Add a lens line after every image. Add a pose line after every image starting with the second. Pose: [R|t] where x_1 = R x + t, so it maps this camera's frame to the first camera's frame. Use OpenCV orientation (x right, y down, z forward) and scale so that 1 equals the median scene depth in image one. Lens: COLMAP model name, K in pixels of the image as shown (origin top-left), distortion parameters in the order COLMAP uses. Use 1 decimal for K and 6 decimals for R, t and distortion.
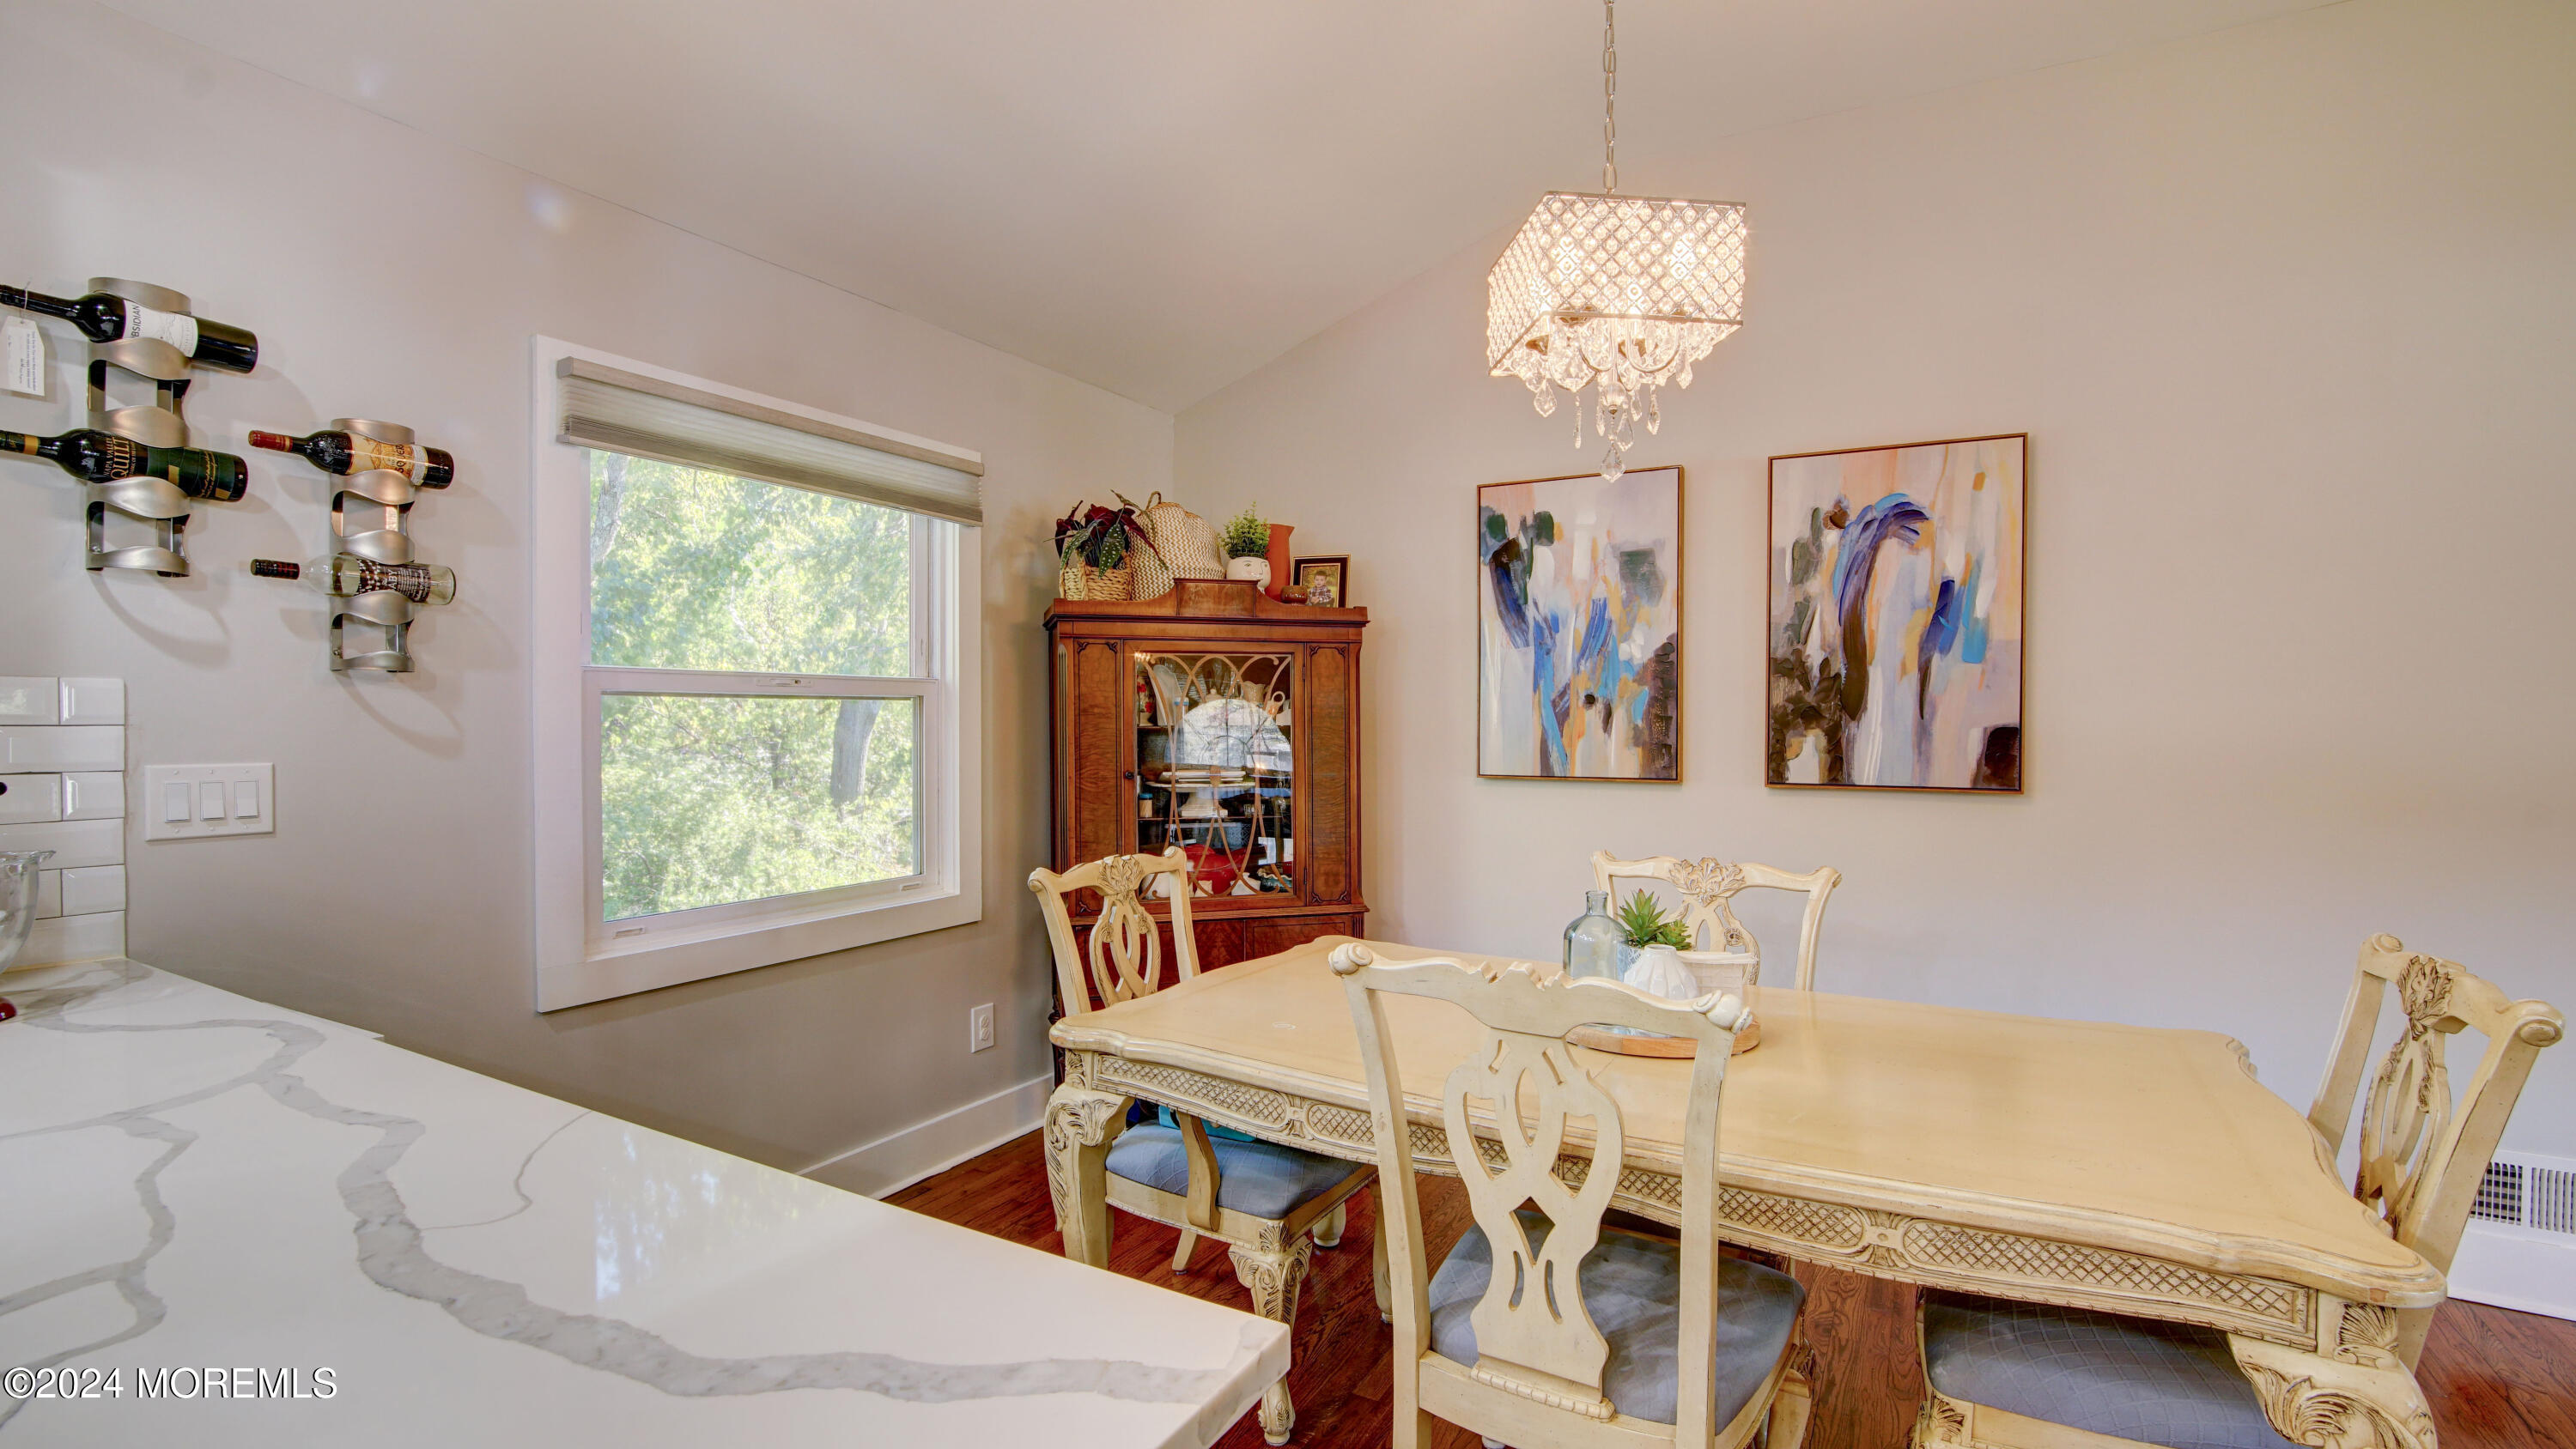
lens RADIAL K [[1165.9, 0, 1288.0], [0, 1165.9, 724.5], [0, 0, 1]] dist [-0.025041, 0.000469]
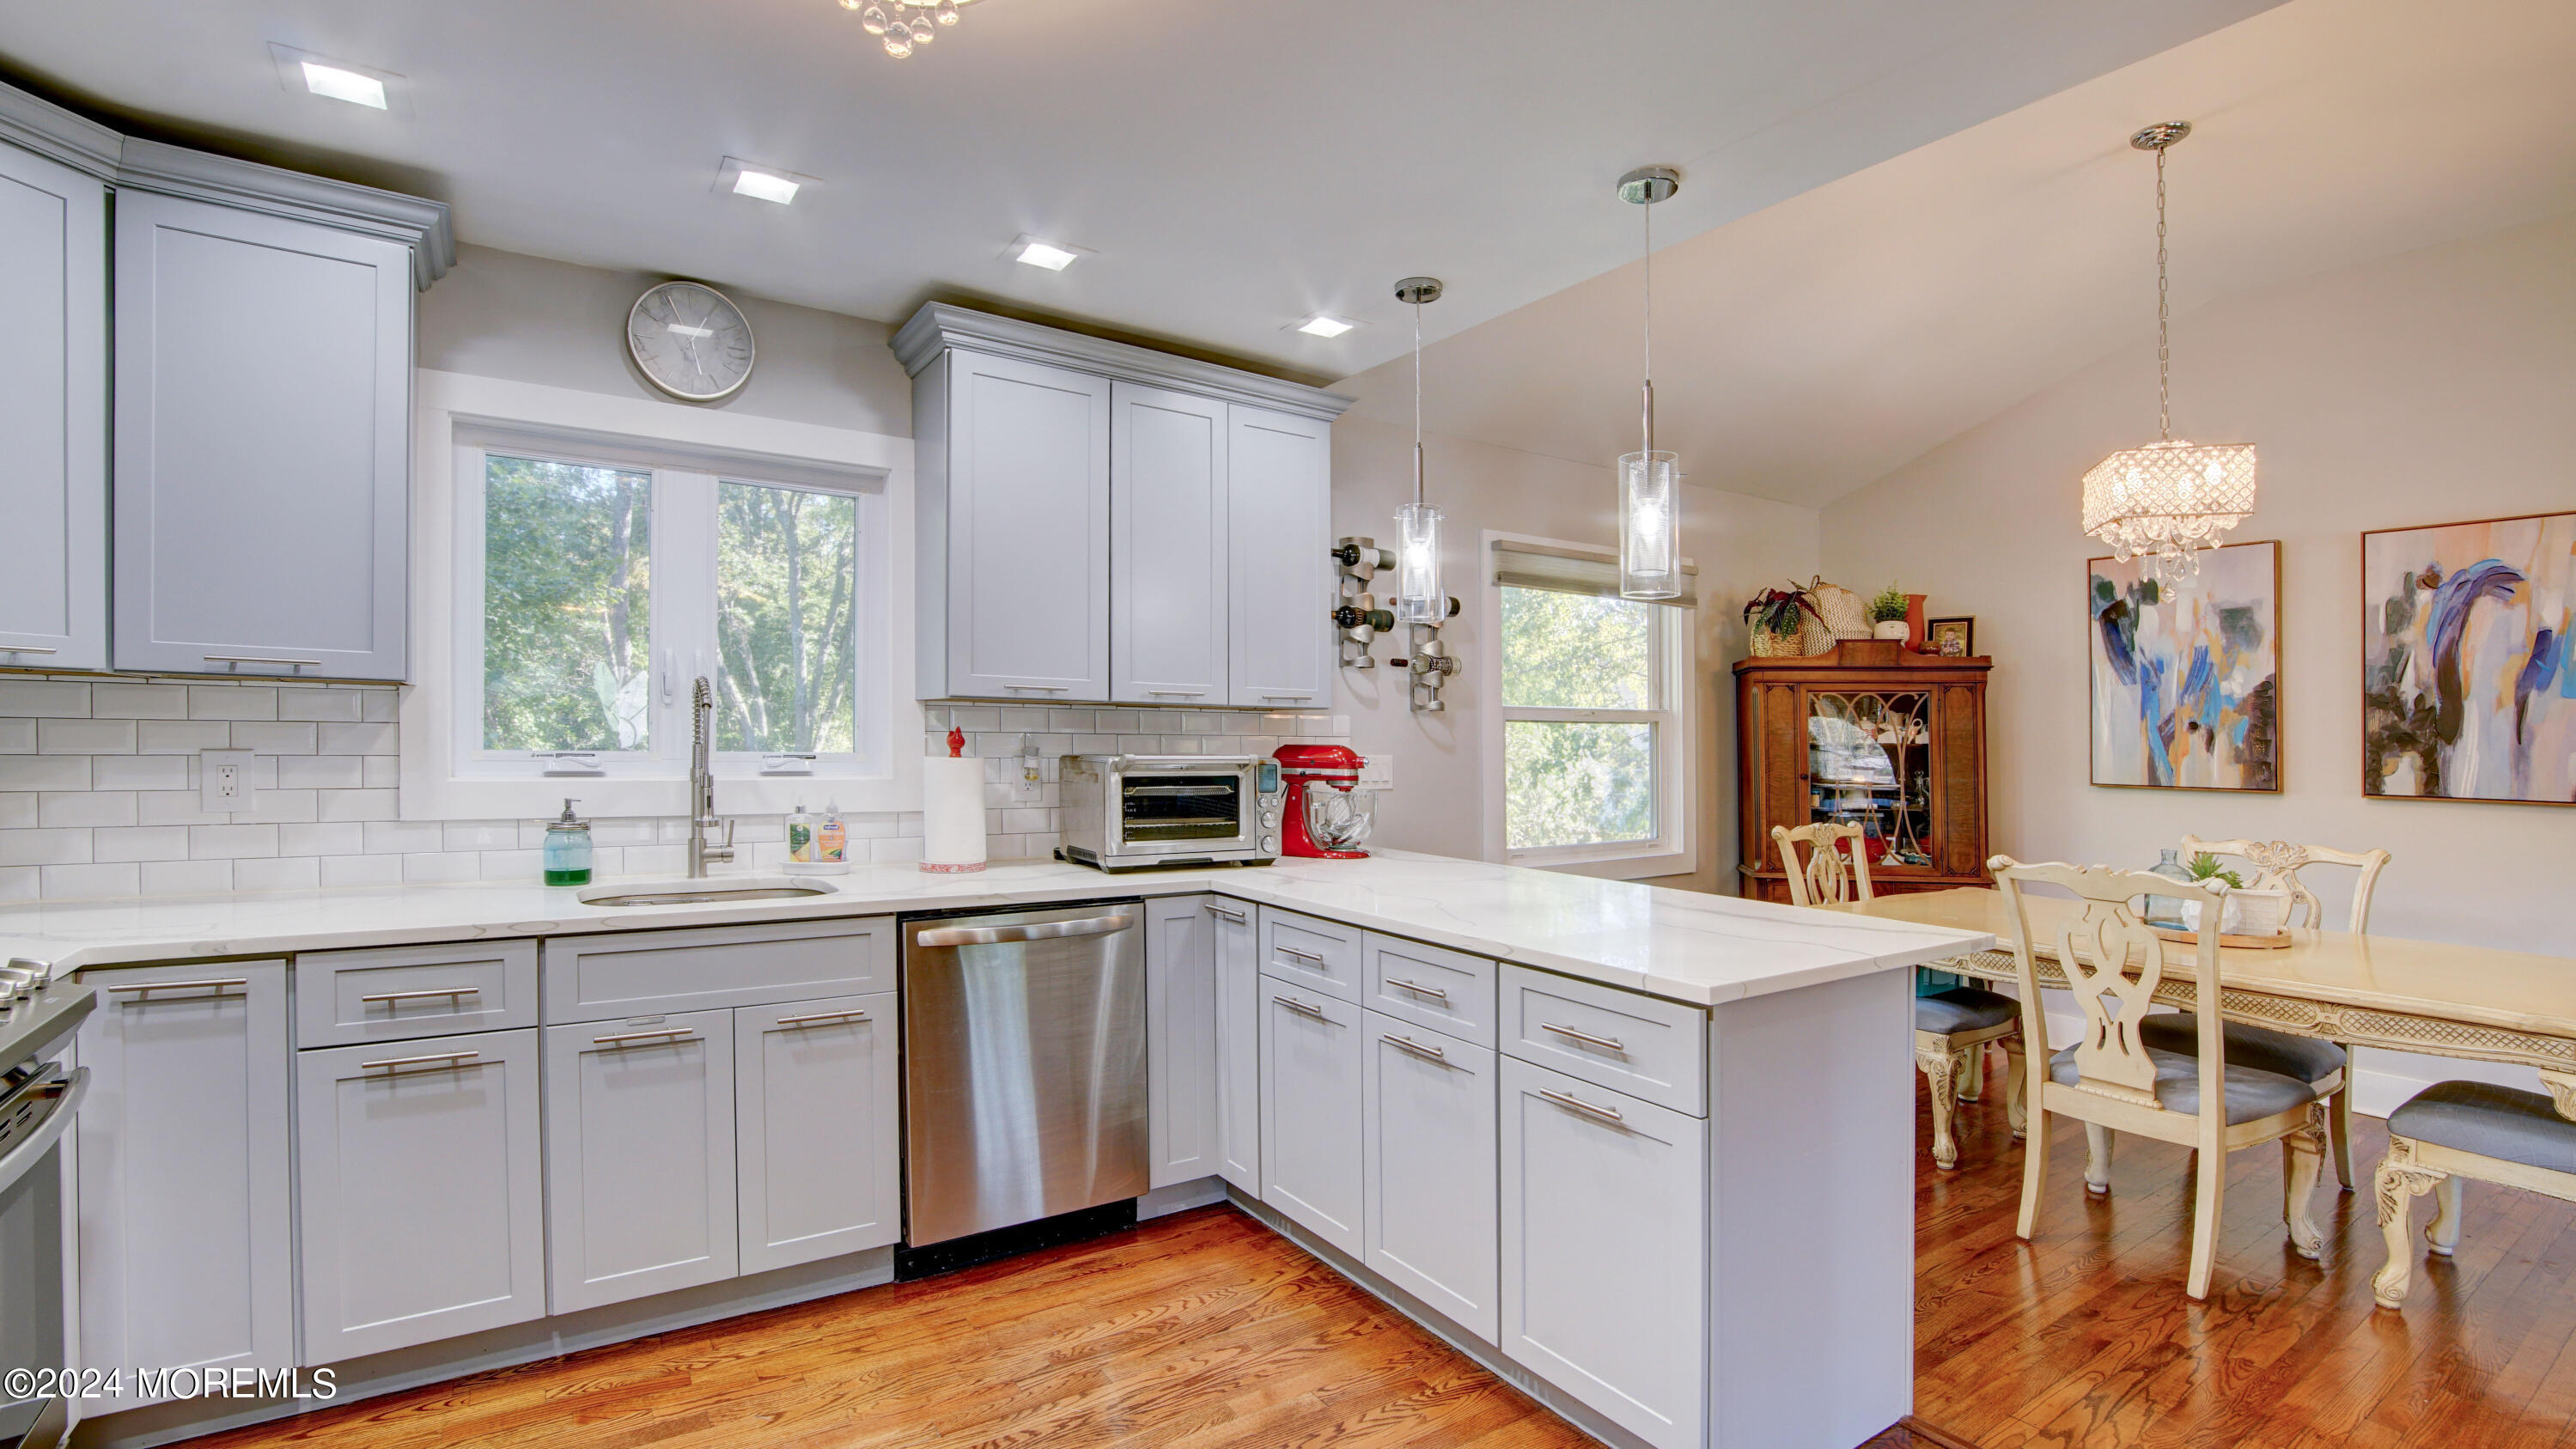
lens RADIAL K [[1170.9, 0, 1293.2], [0, 1170.9, 698.8], [0, 0, 1]] dist [-0.022956, 0.003954]
pose [[0.898533, -0.004371, -0.438885, -0.072823], [-0.011019, 0.999411, -0.032511, 0.000738], [0.438769, 0.034048, 0.897955, -0.594796]]
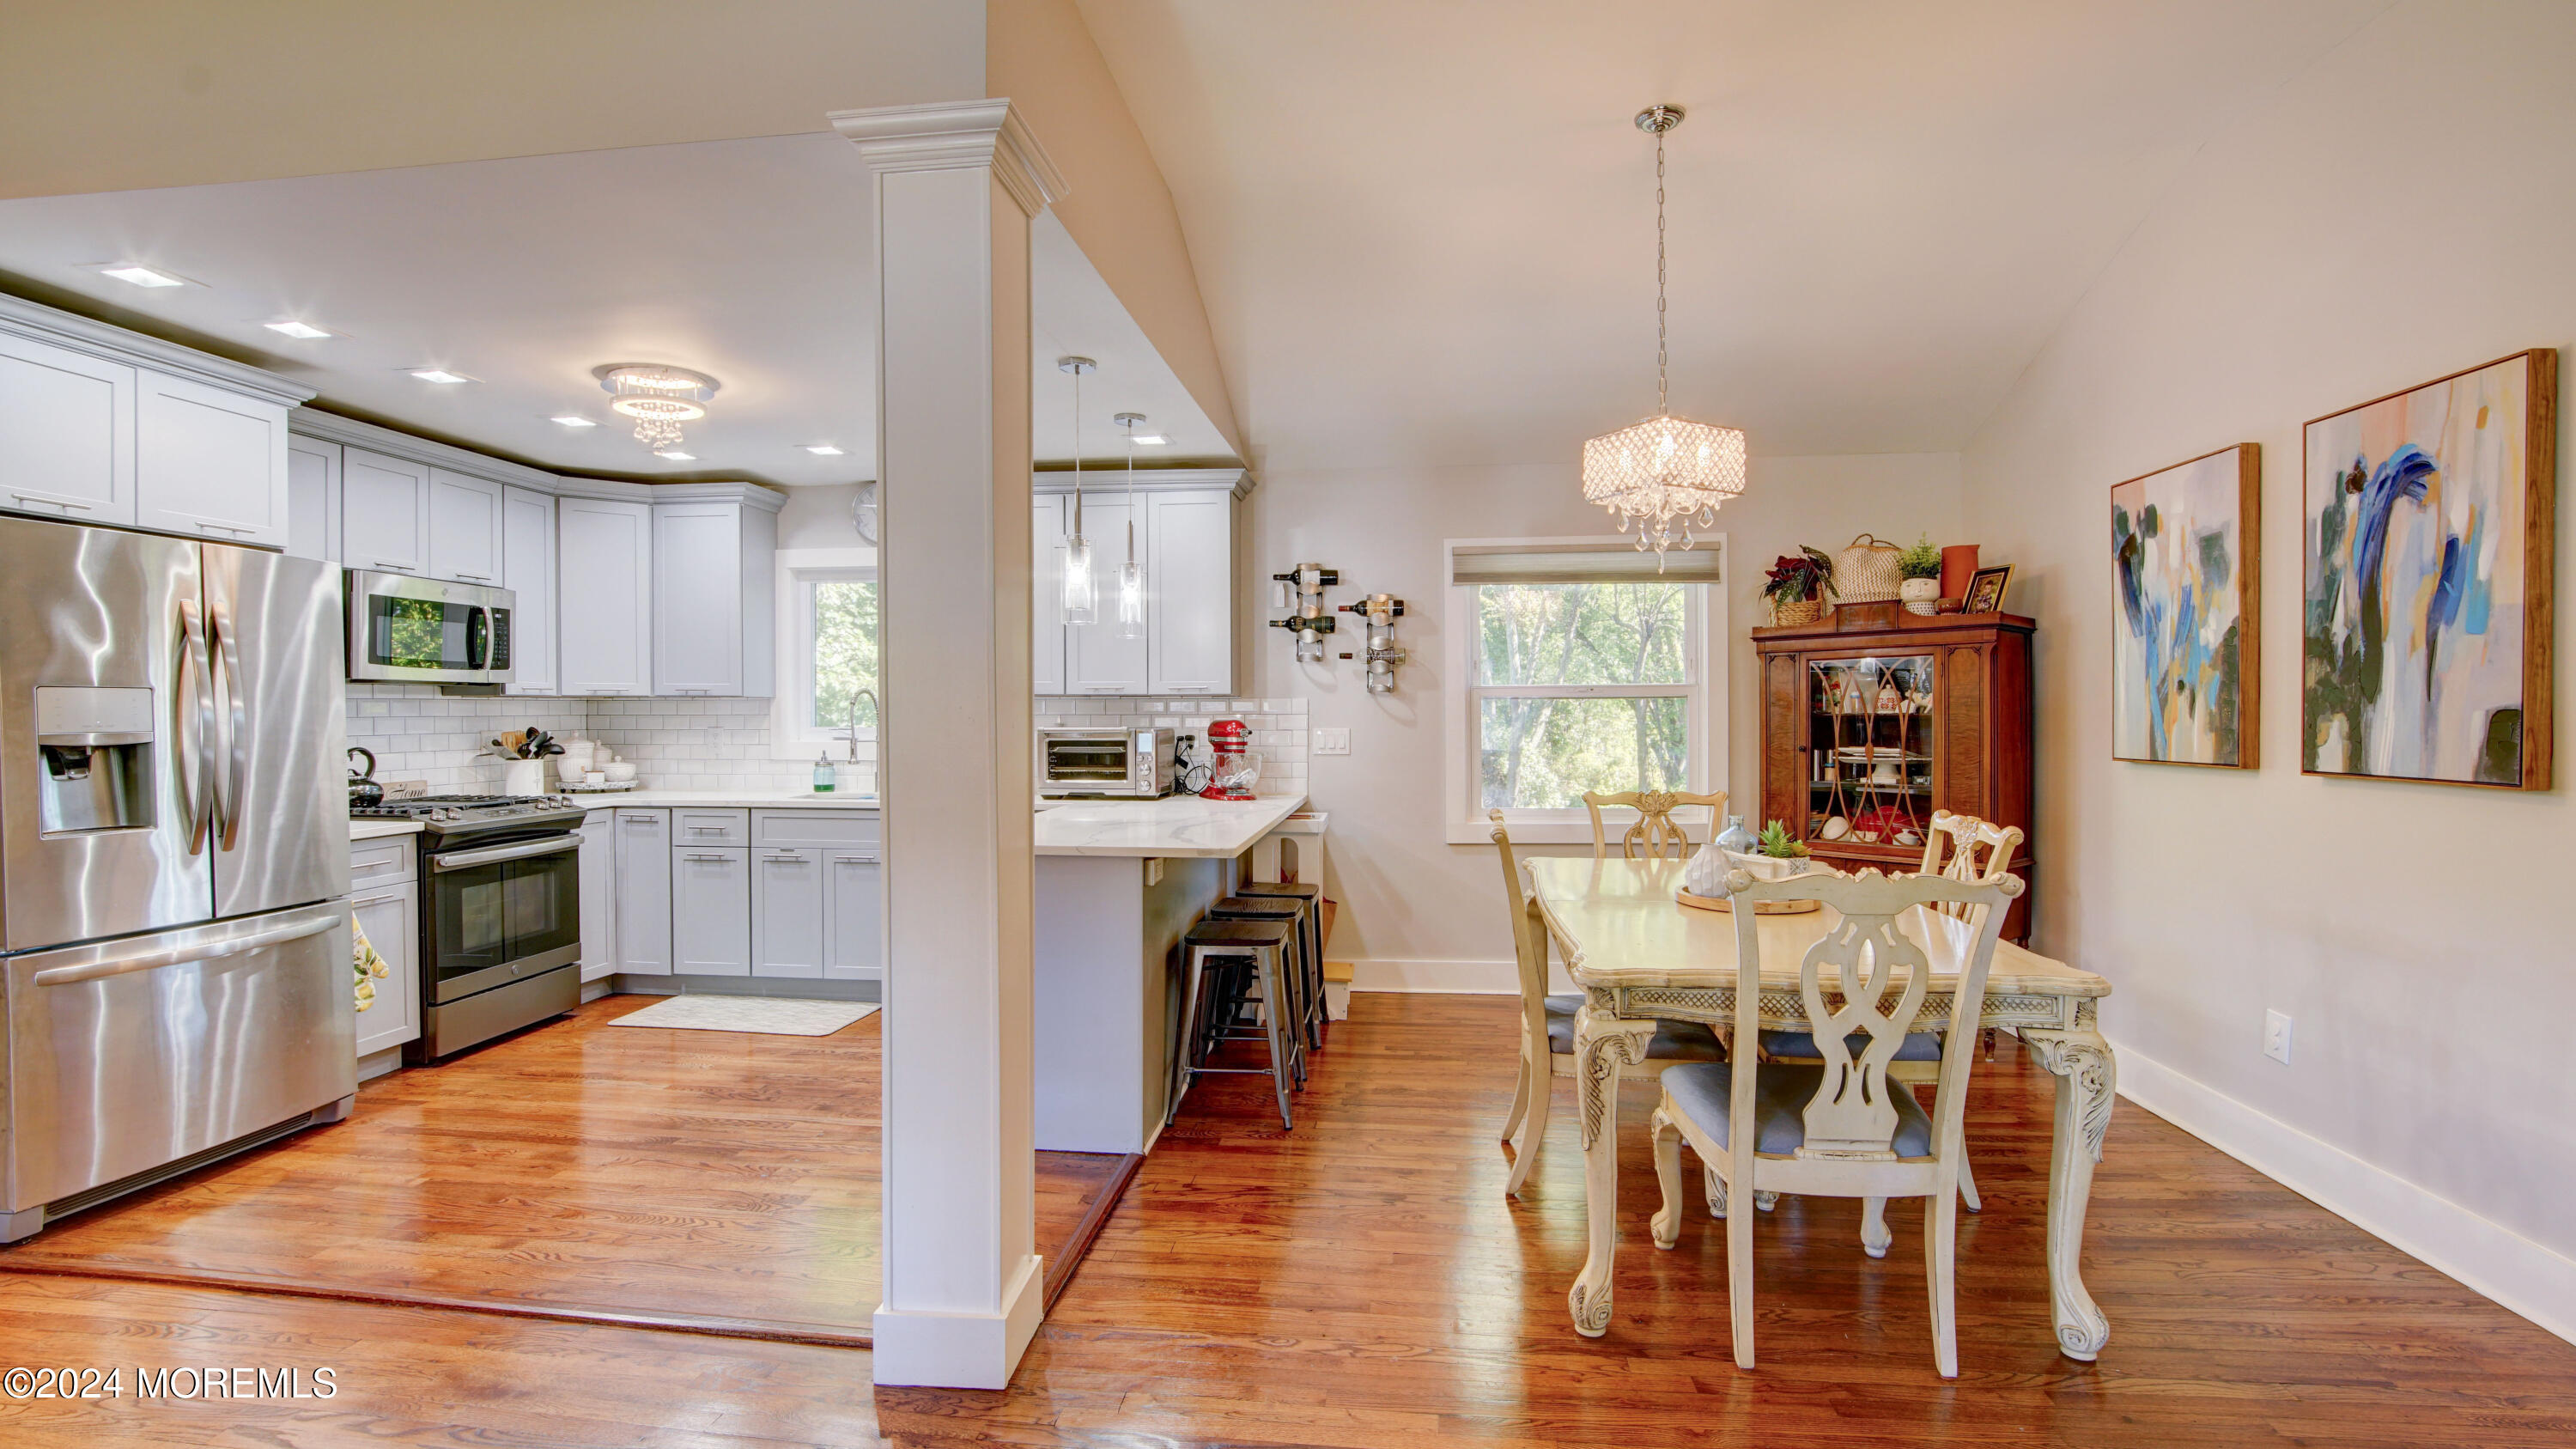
lens RADIAL K [[1166.2, 0, 1288.0], [0, 1166.2, 724.5], [0, 0, 1]] dist [-0.025041, 0.000469]
pose [[0.392888, 0.002623, -0.919582, 0.925408], [0.001200, 0.999994, 0.003365, 0.008724], [0.919585, -0.002426, 0.392883, -0.116790]]
